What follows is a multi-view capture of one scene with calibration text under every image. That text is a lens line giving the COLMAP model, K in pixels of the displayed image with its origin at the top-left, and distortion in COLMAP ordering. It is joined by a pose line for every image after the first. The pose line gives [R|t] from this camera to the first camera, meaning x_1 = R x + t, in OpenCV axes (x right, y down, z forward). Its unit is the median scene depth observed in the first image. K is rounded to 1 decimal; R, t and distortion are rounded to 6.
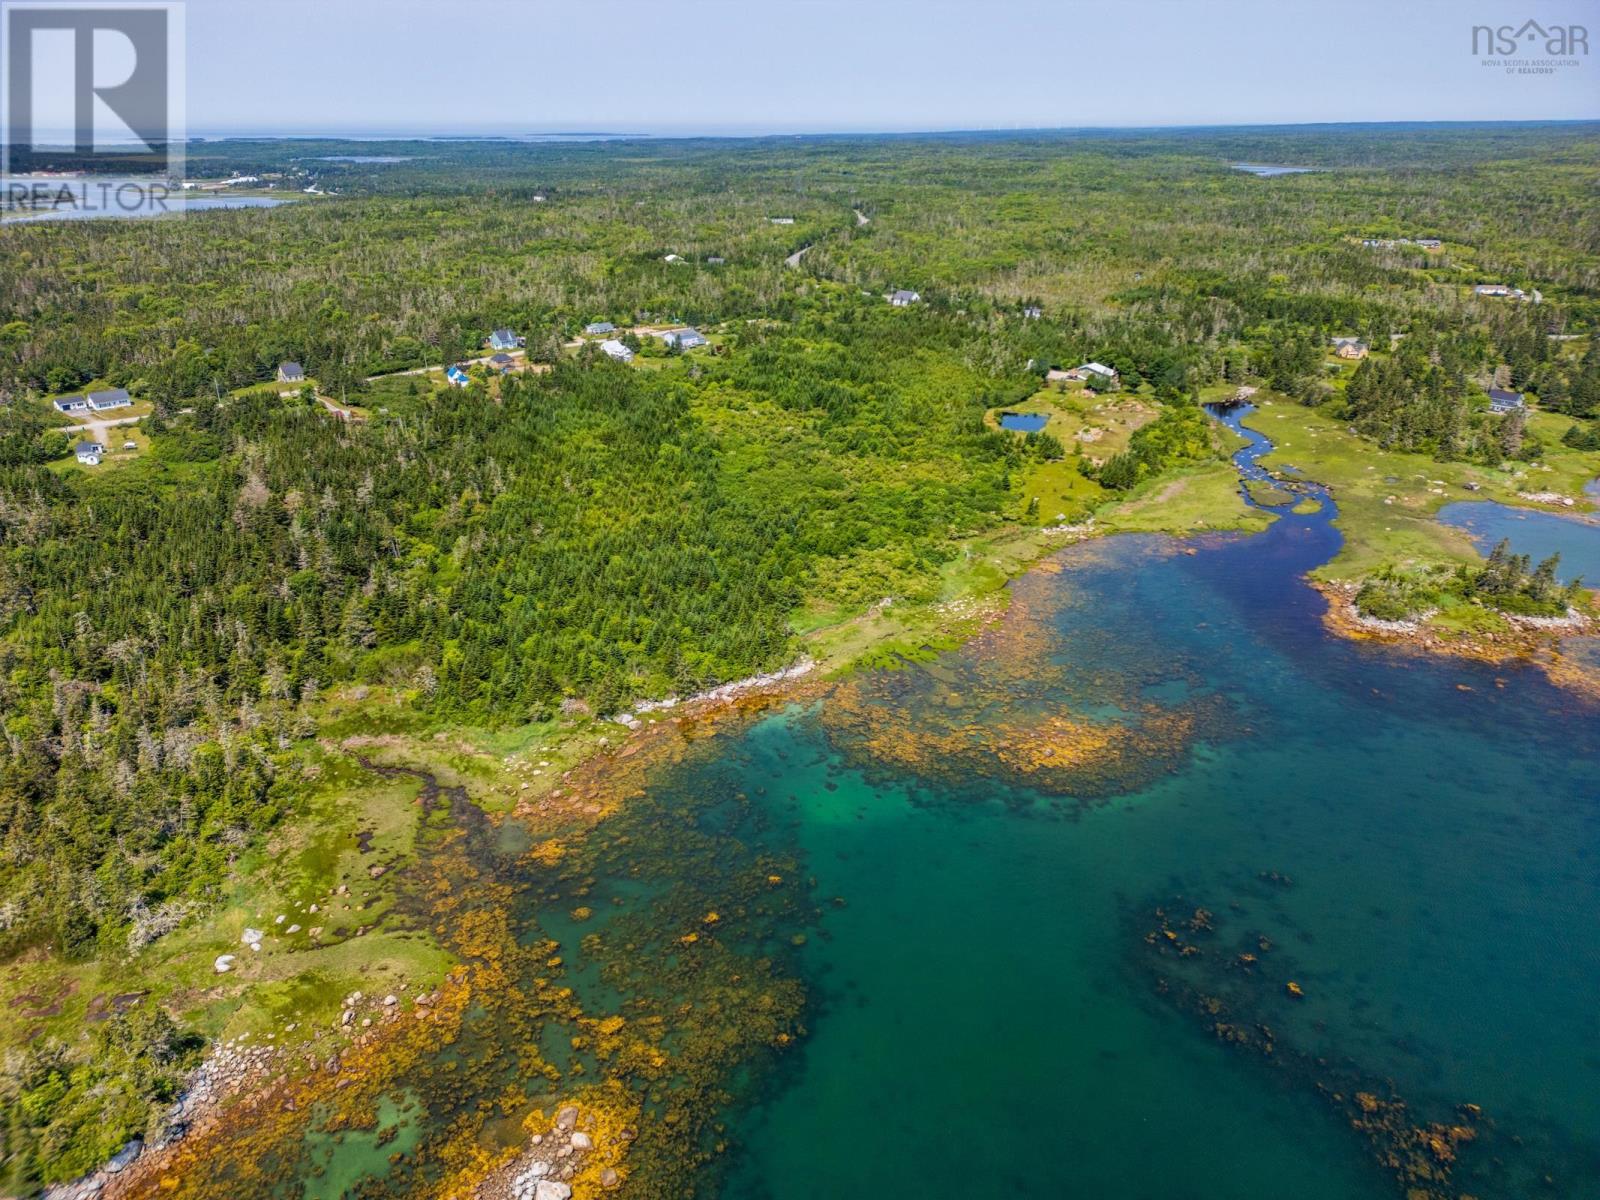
lens RADIAL K [[1110.6, 0, 800.0], [0, 1110.6, 600.0], [0, 0, 1]] dist [0.147964, -0.240194]
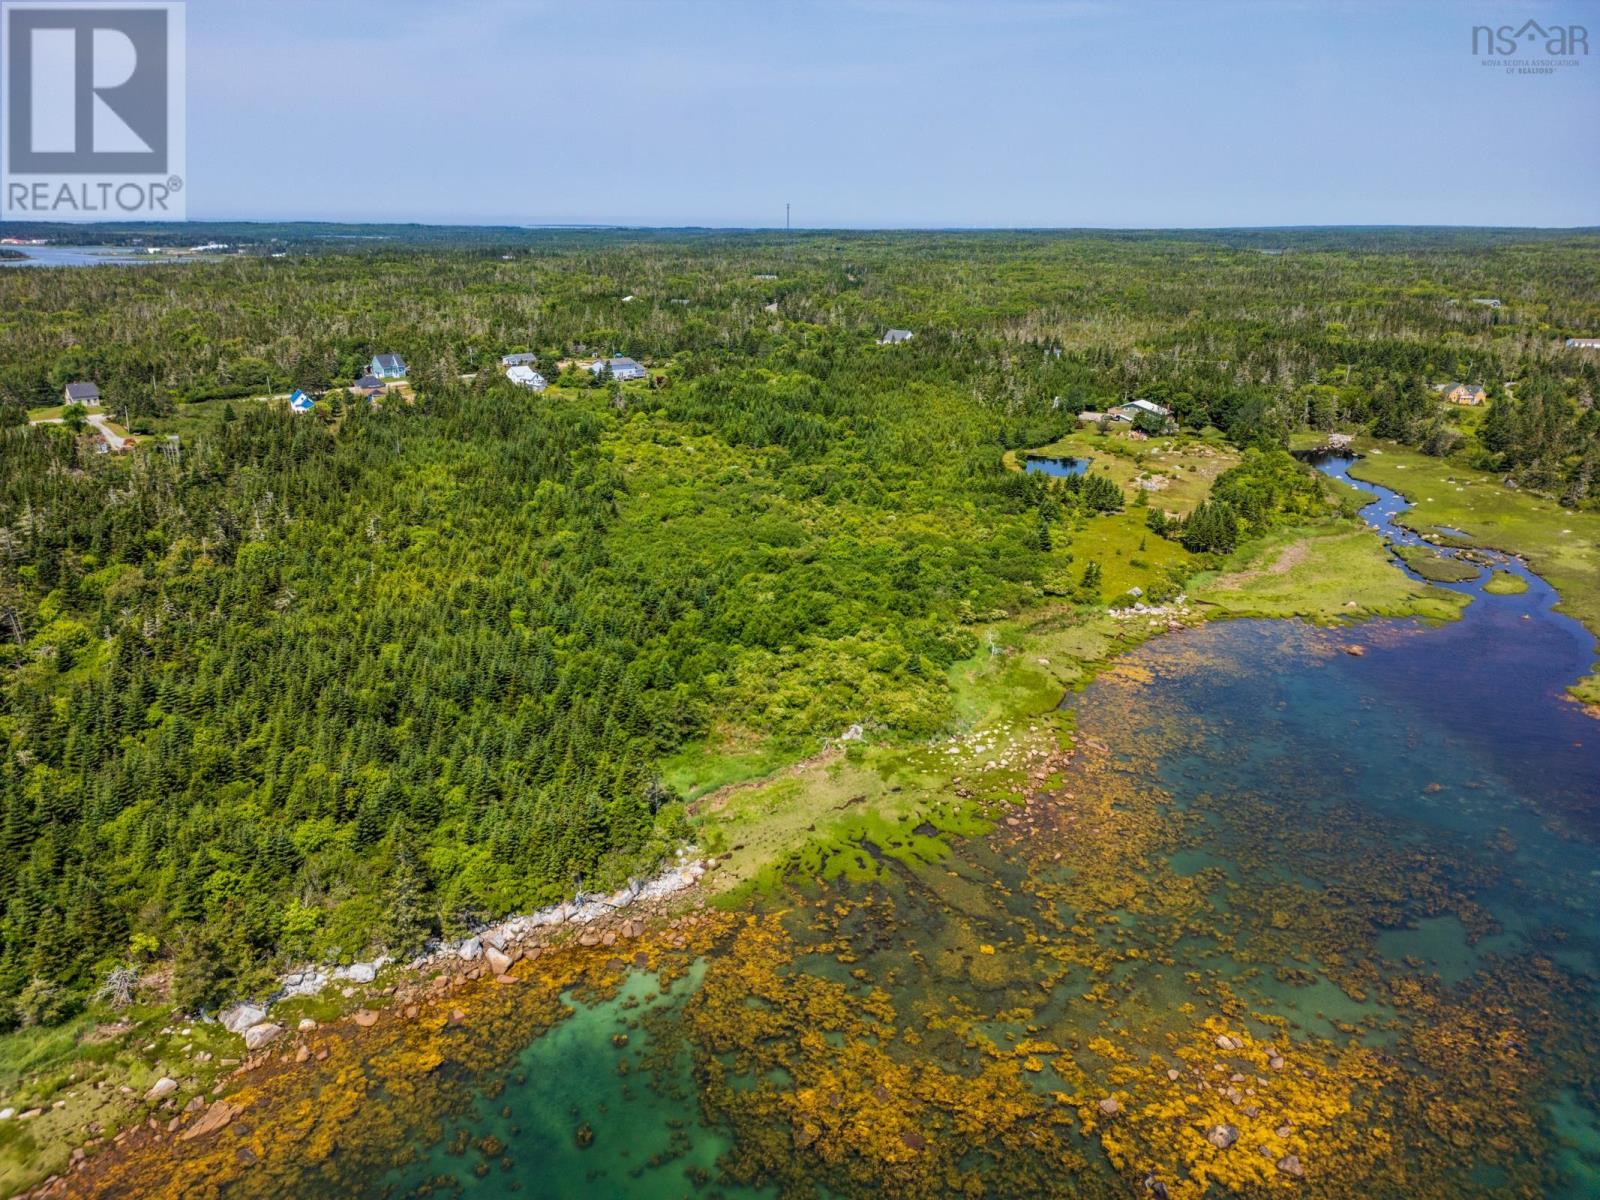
lens RADIAL K [[1110.6, 0, 800.0], [0, 1110.6, 600.0], [0, 0, 1]] dist [0.147964, -0.240194]
pose [[0.999896, 0.013519, 0.005114, 0.037246], [-0.013084, 0.996932, -0.077169, -0.016828], [-0.006141, 0.077094, 0.997005, 0.348940]]
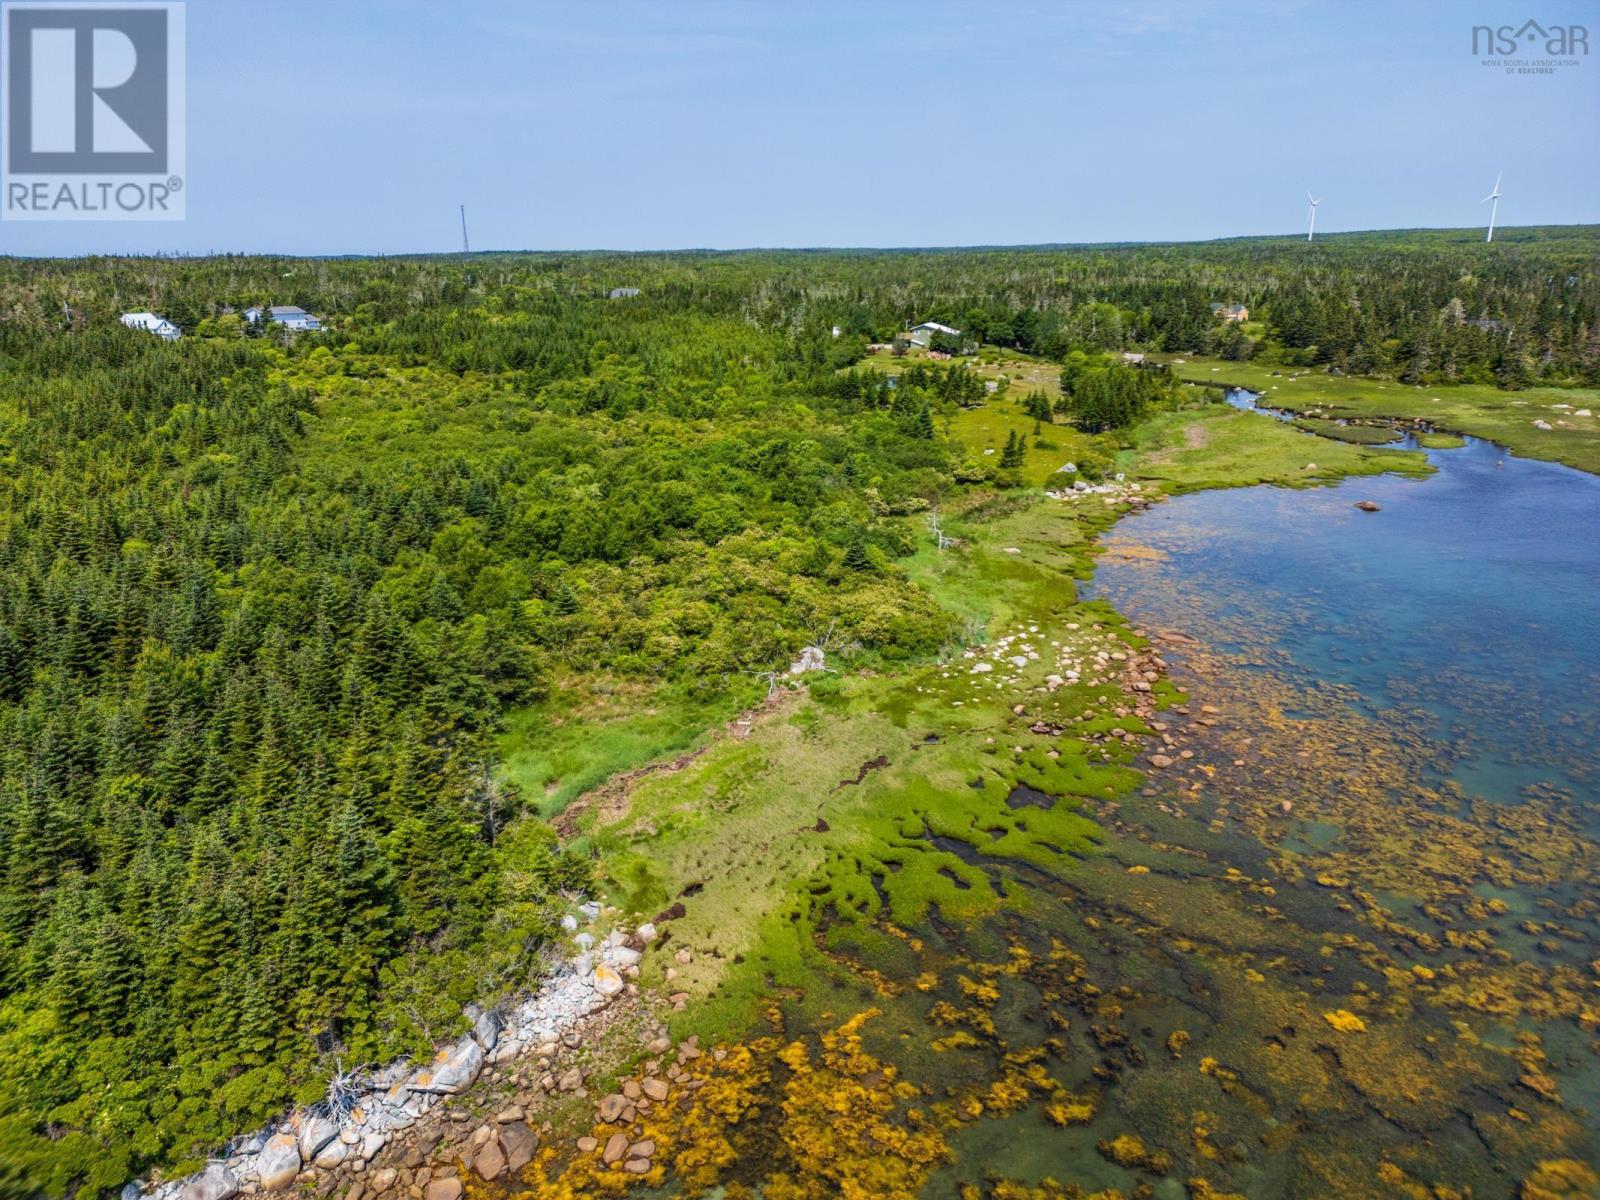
lens RADIAL K [[1112.5, 0, 800.0], [0, 1112.5, 600.0], [0, 0, 1]] dist [0.090819, -0.084598]
pose [[0.962451, -0.085523, 0.257633, -0.004403], [0.111800, 0.989728, -0.089107, 0.010141], [-0.247366, 0.114564, 0.962125, 0.551947]]
